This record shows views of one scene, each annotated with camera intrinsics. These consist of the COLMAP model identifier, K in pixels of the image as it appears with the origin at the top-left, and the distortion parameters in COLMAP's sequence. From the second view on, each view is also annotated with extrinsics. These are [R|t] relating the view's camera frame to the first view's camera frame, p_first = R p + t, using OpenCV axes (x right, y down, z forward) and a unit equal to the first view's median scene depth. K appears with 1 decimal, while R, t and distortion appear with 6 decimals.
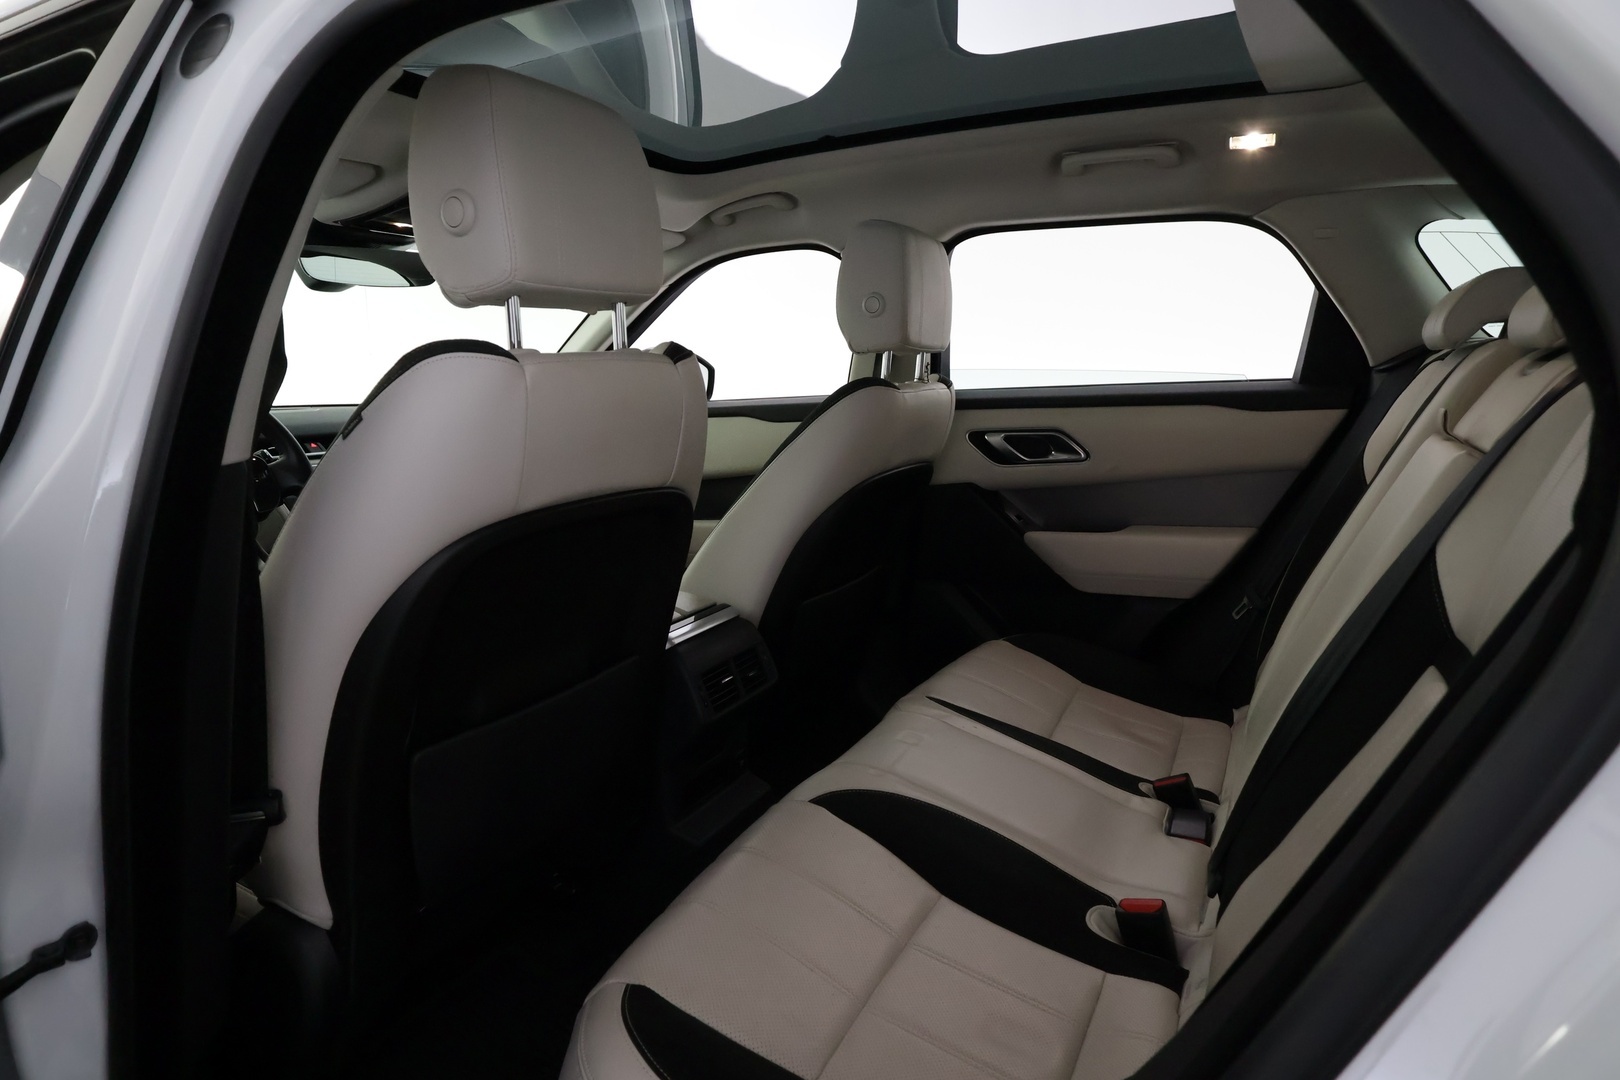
lens RADIAL K [[916.4, 0, 814.2], [0, 916.4, 537.5], [0, 0, 1]] dist [0.004040, 0.003169]
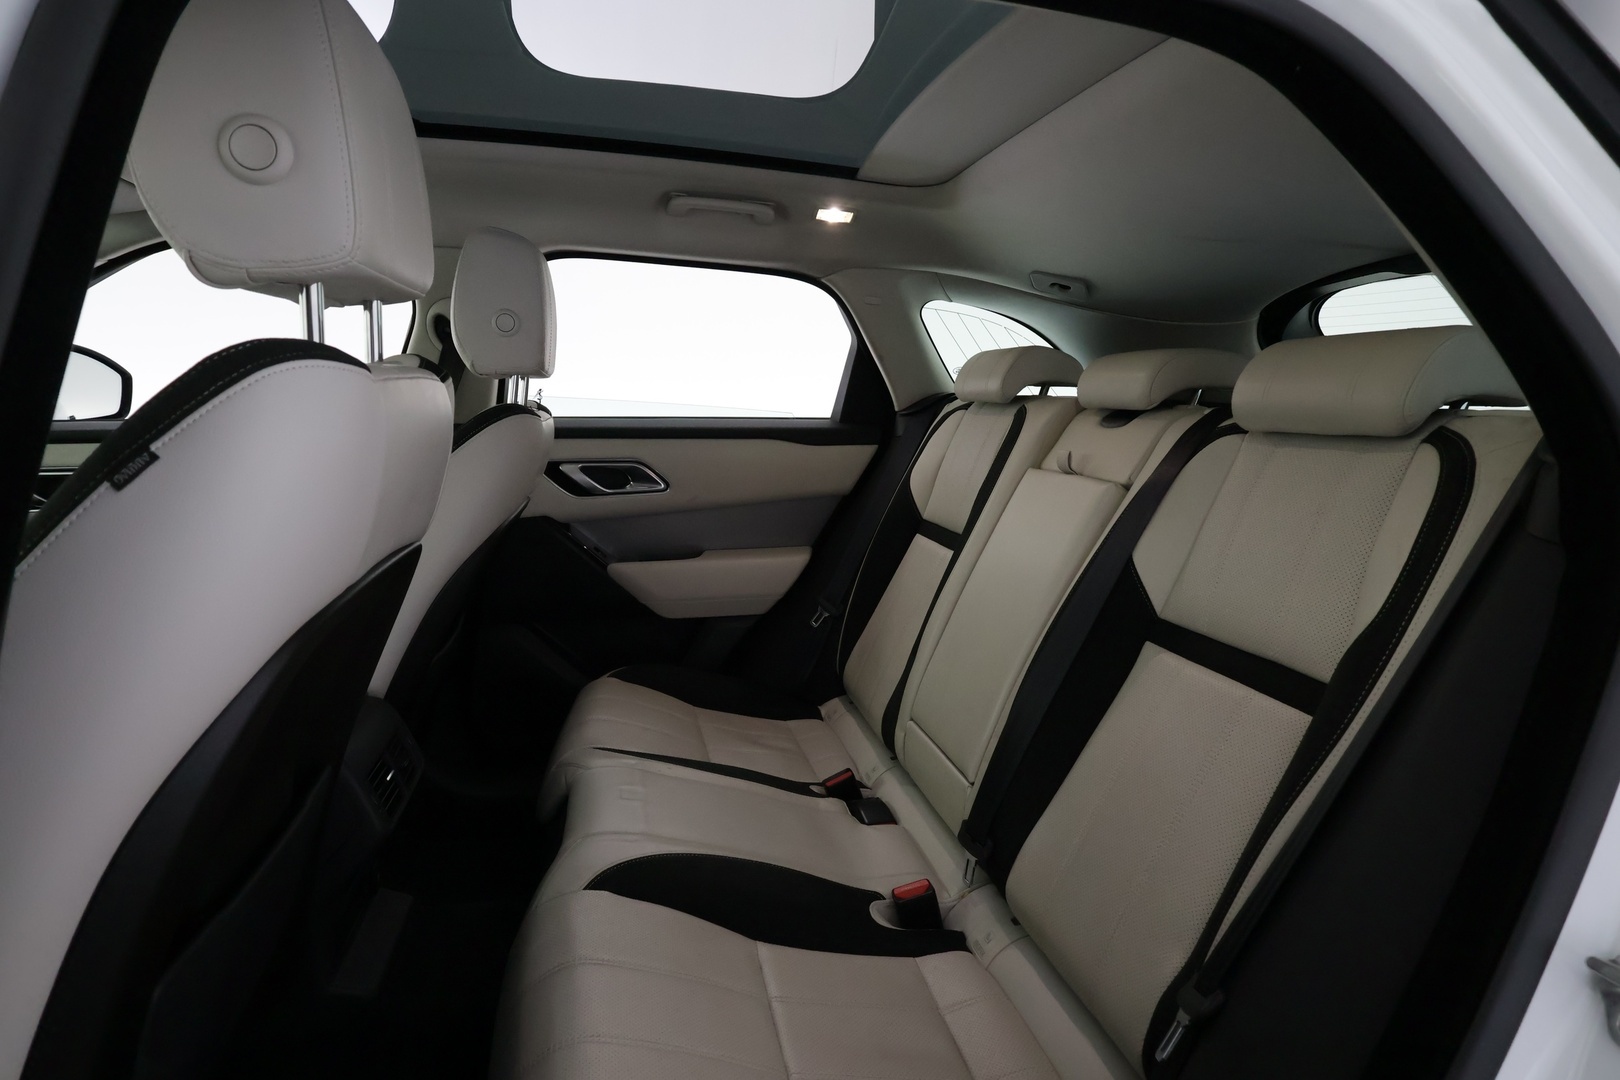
lens RADIAL K [[916.4, 0, 814.2], [0, 916.4, 537.5], [0, 0, 1]] dist [0.004040, 0.003169]
pose [[0.765949, -0.053344, 0.640684, -0.265713], [0.069980, 0.997548, -0.000606, -0.021729], [-0.639081, 0.045299, 0.767805, 0.121964]]
